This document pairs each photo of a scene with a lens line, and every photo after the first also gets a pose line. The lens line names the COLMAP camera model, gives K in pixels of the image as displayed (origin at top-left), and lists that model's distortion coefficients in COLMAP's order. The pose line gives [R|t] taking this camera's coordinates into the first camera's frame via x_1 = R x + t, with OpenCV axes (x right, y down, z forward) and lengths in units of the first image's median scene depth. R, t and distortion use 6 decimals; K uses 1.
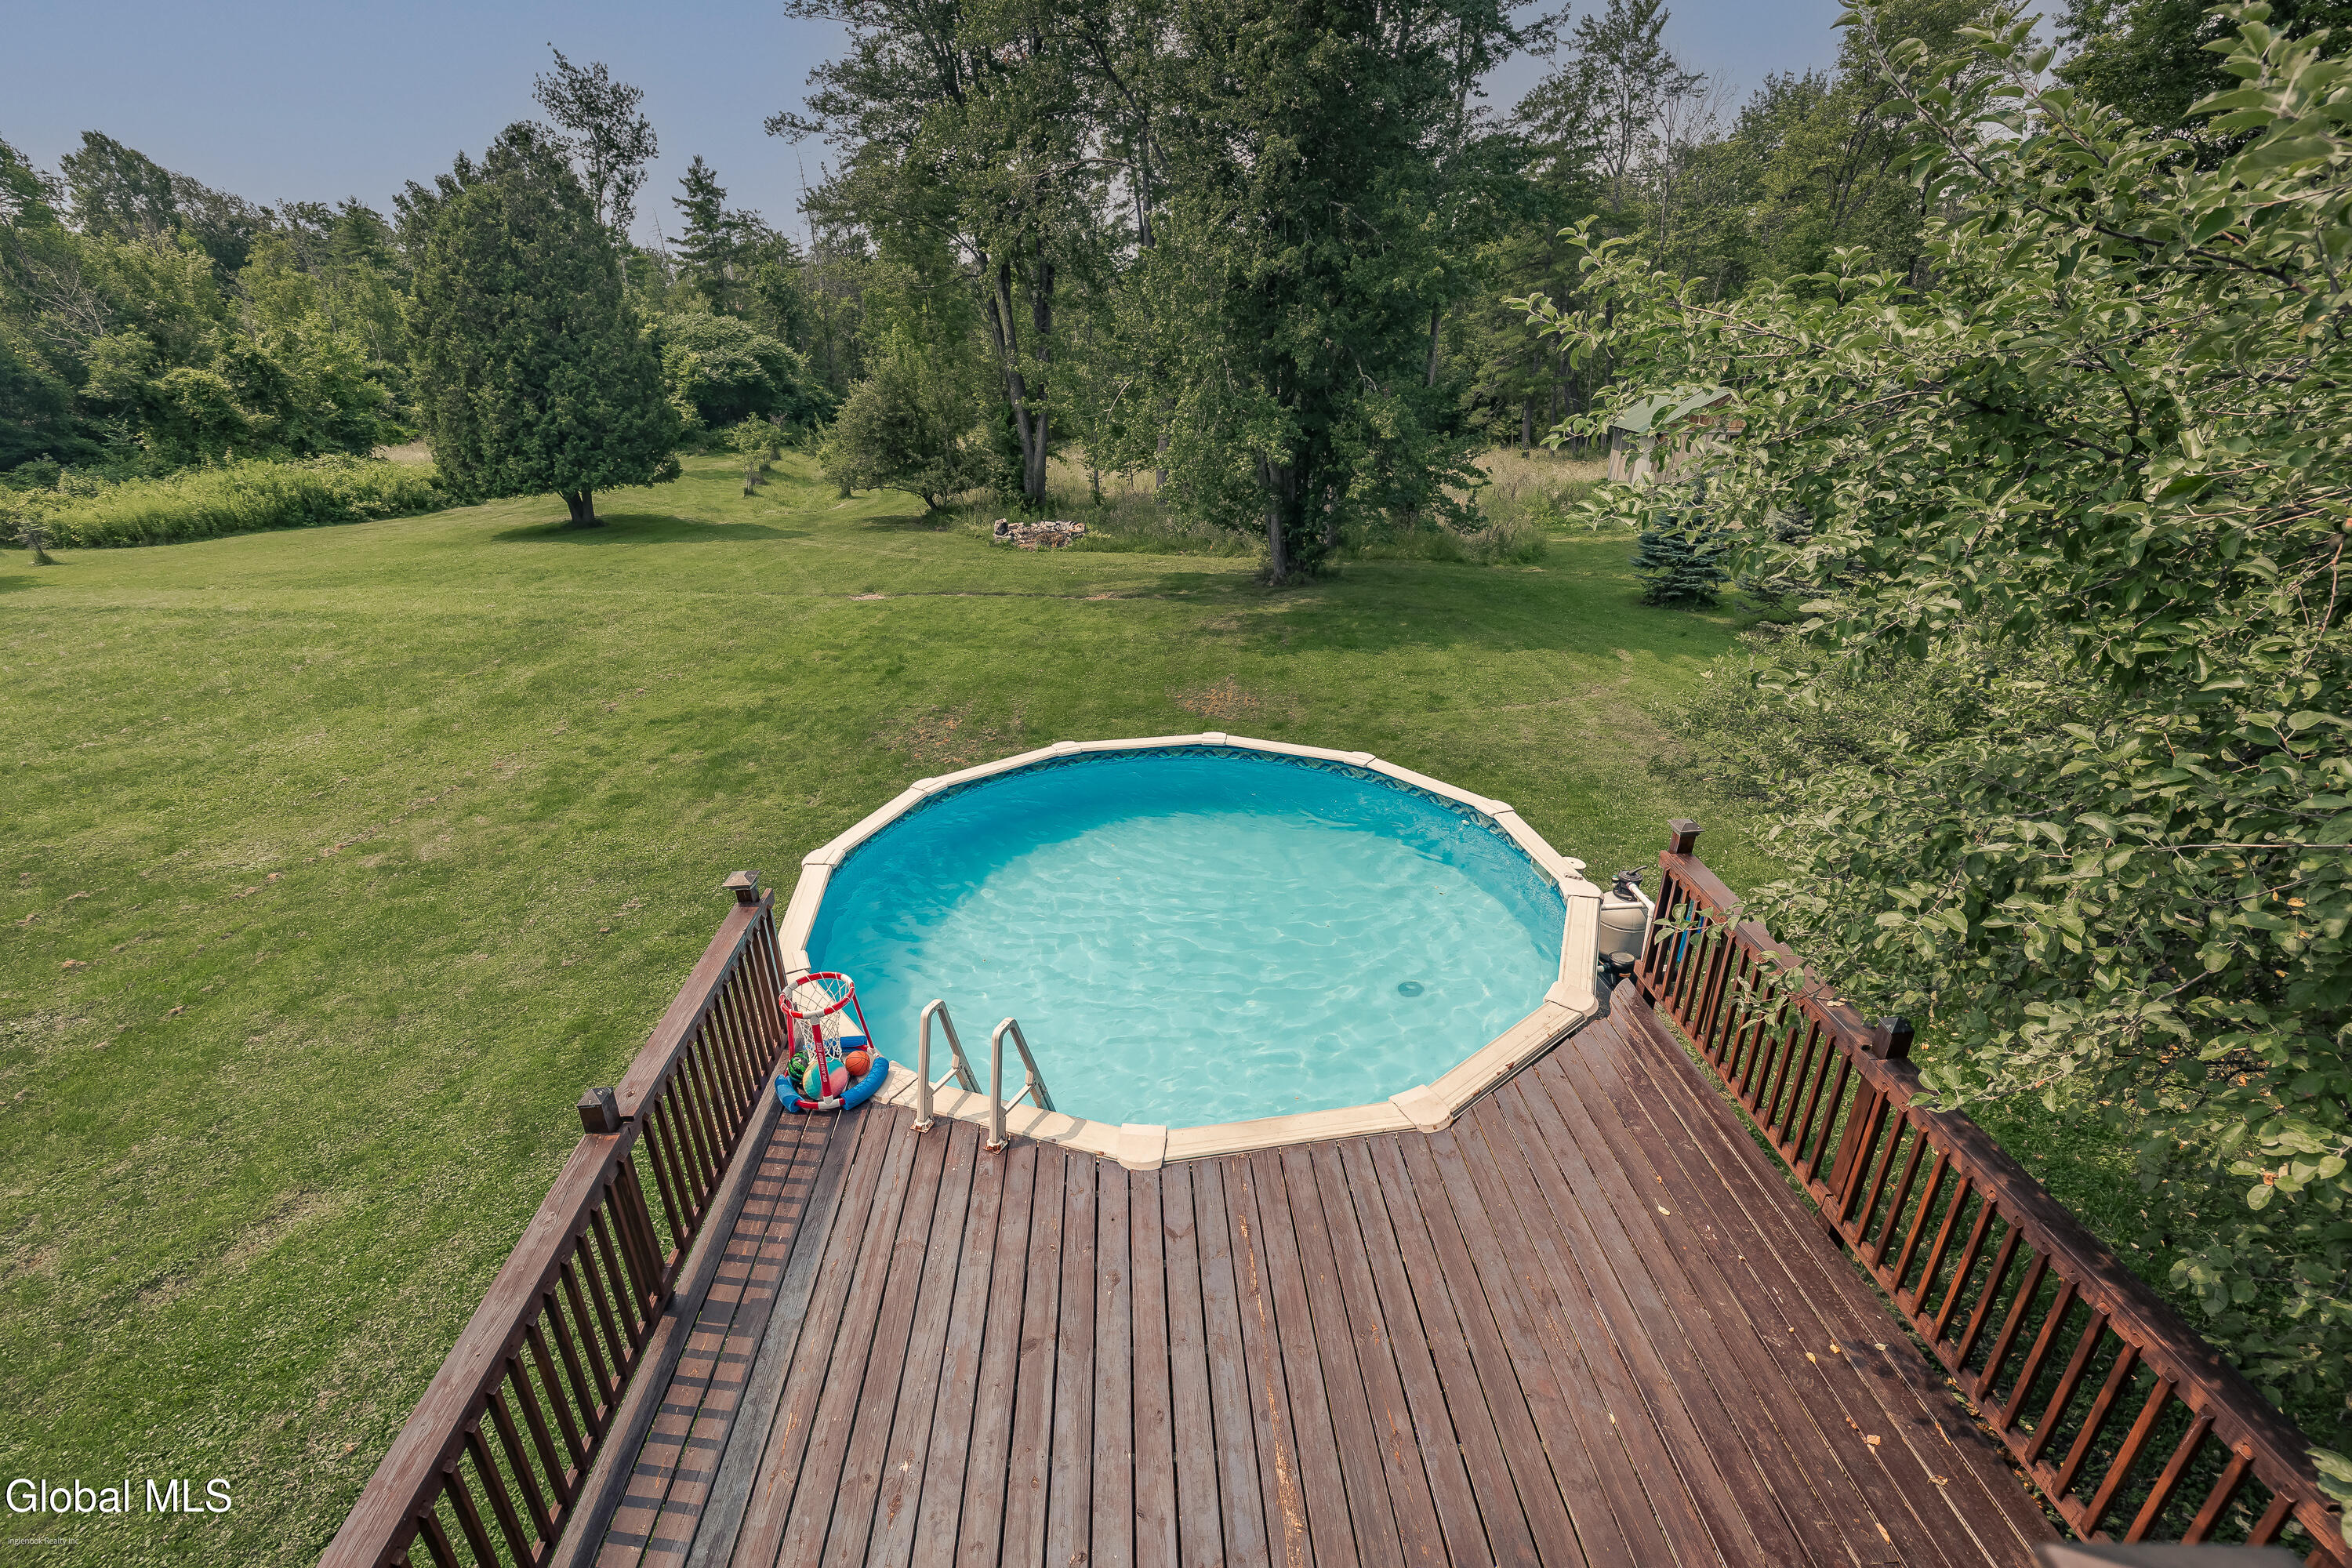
lens RADIAL K [[1054.8, 0, 1169.8], [0, 1054.8, 776.9], [0, 0, 1]] dist [0.003601, 0.000370]
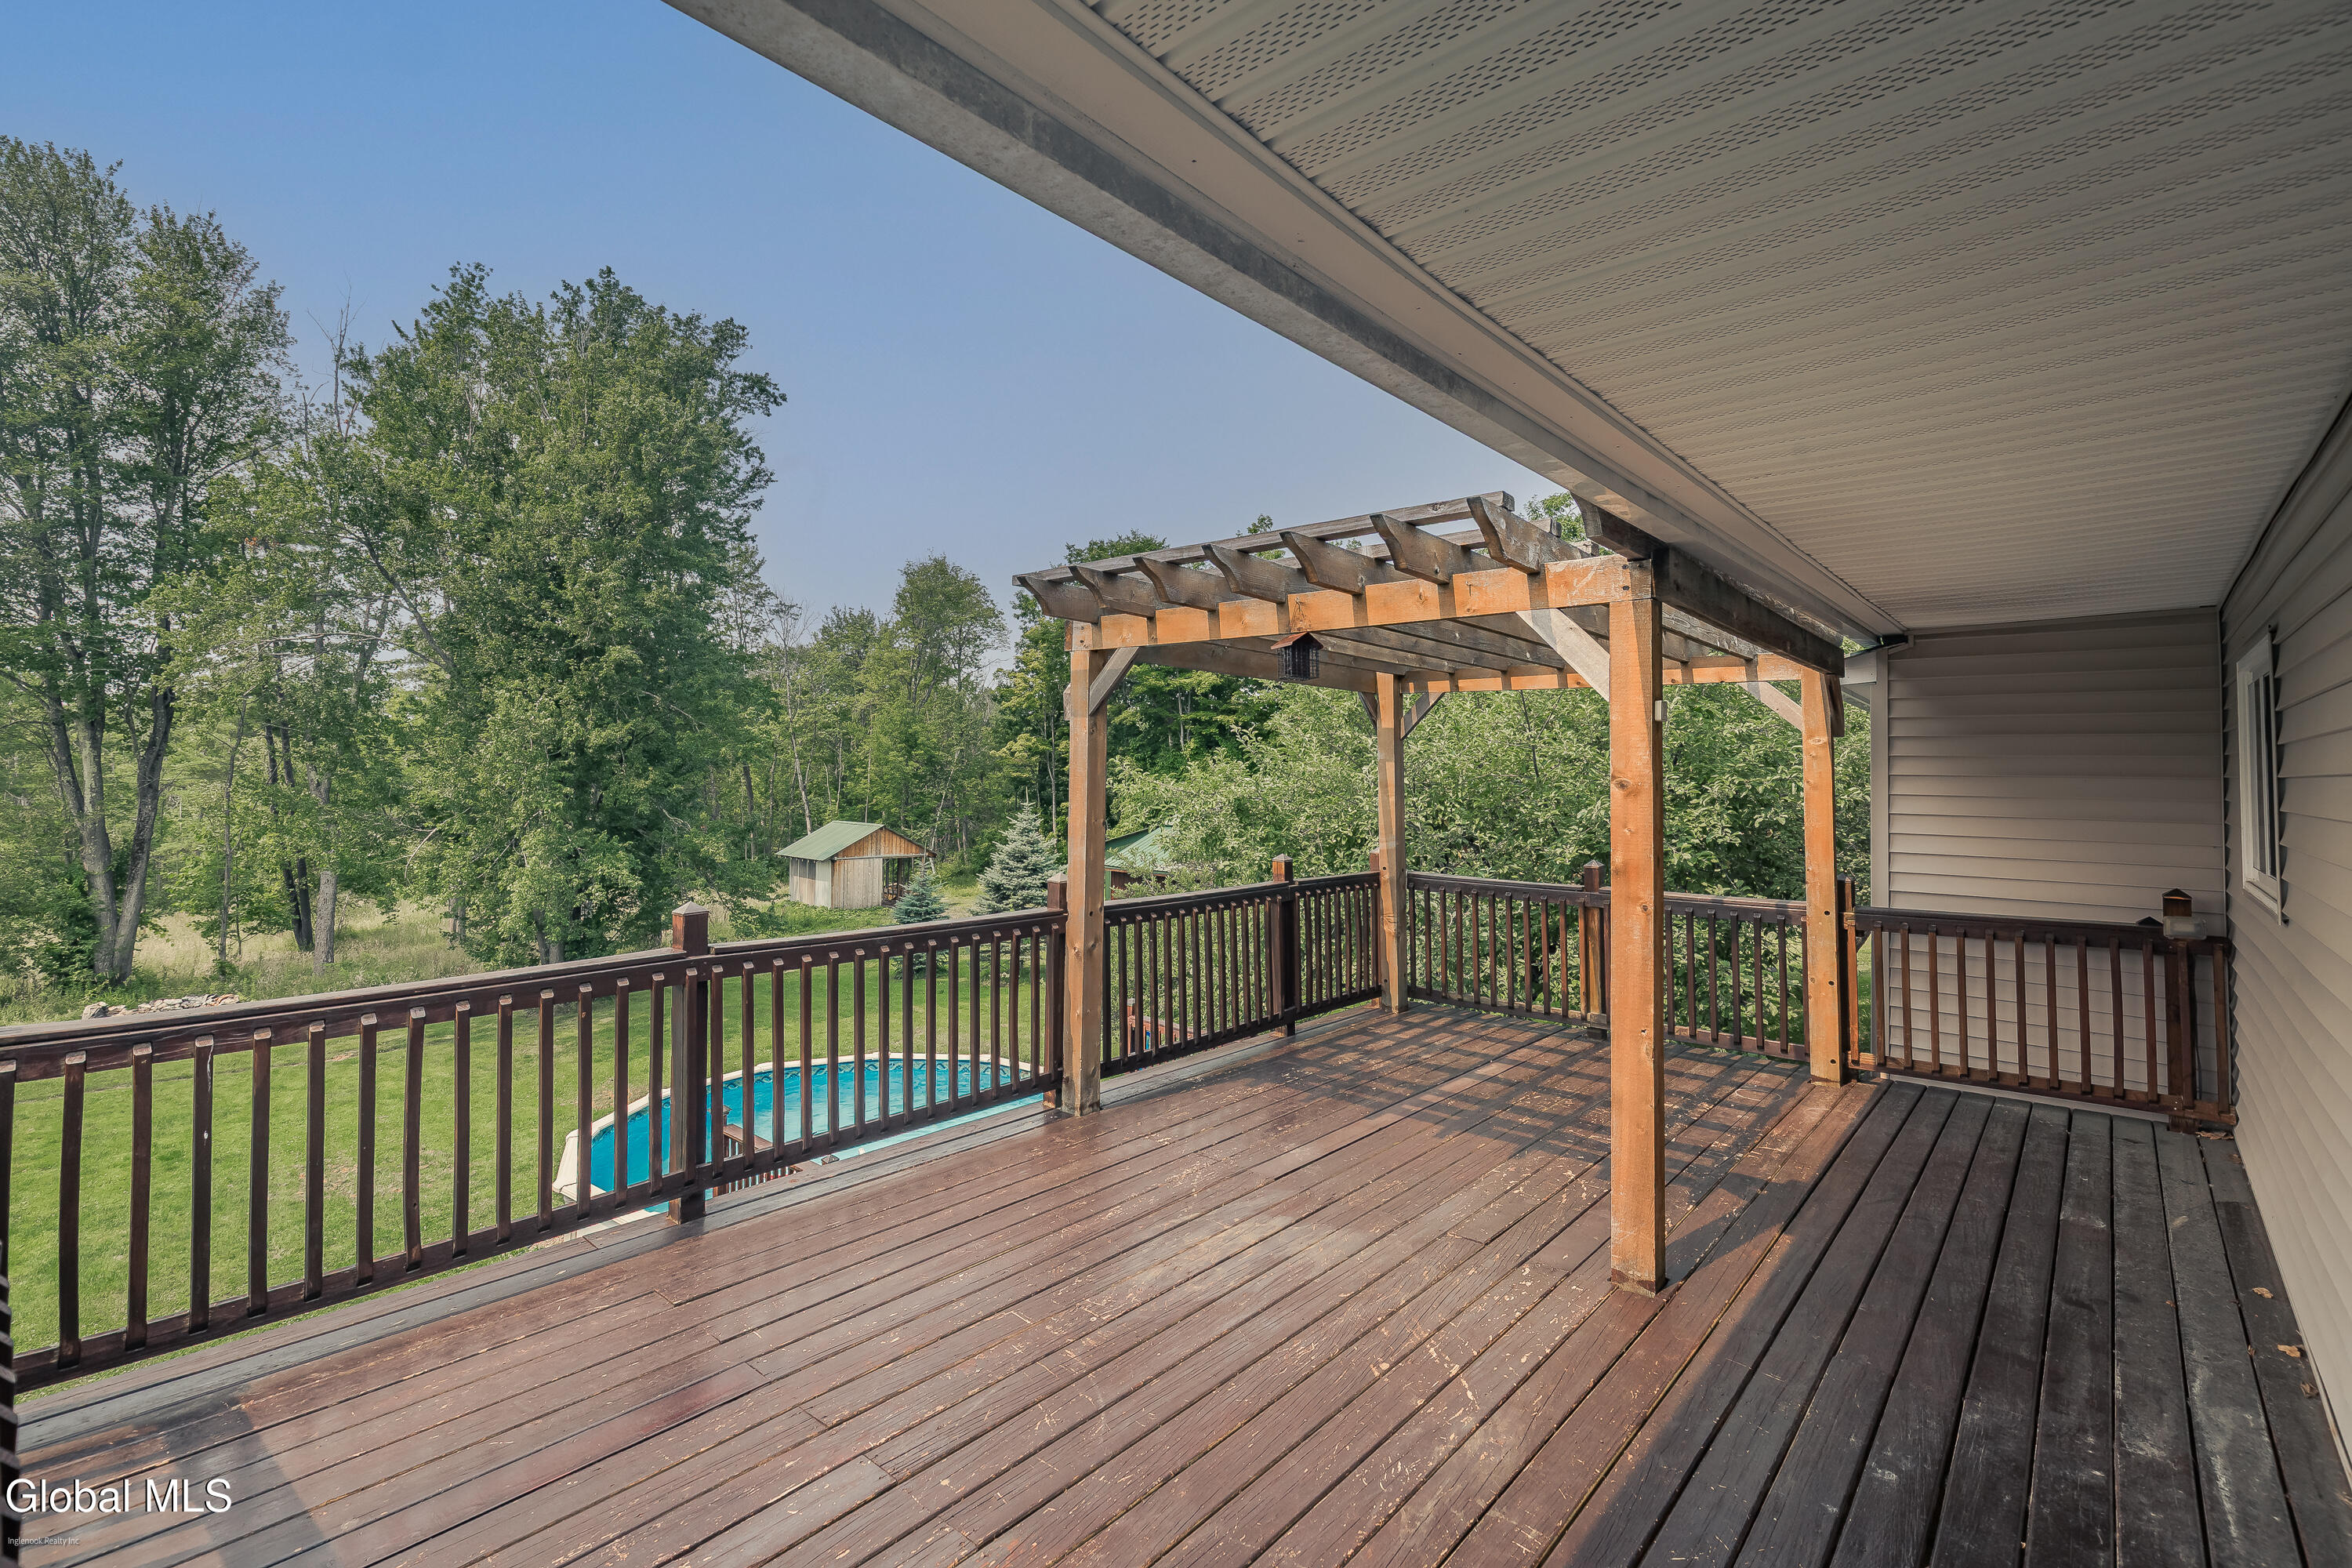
lens RADIAL K [[1079.1, 0, 1173.6], [0, 1079.1, 728.3], [0, 0, 1]] dist [0.000433, 0.000125]
pose [[0.699636, 0.036153, 0.713584, -0.114882], [0.279936, 0.905005, -0.320316, 0.032938], [-0.657378, 0.423862, 0.623054, -0.071466]]
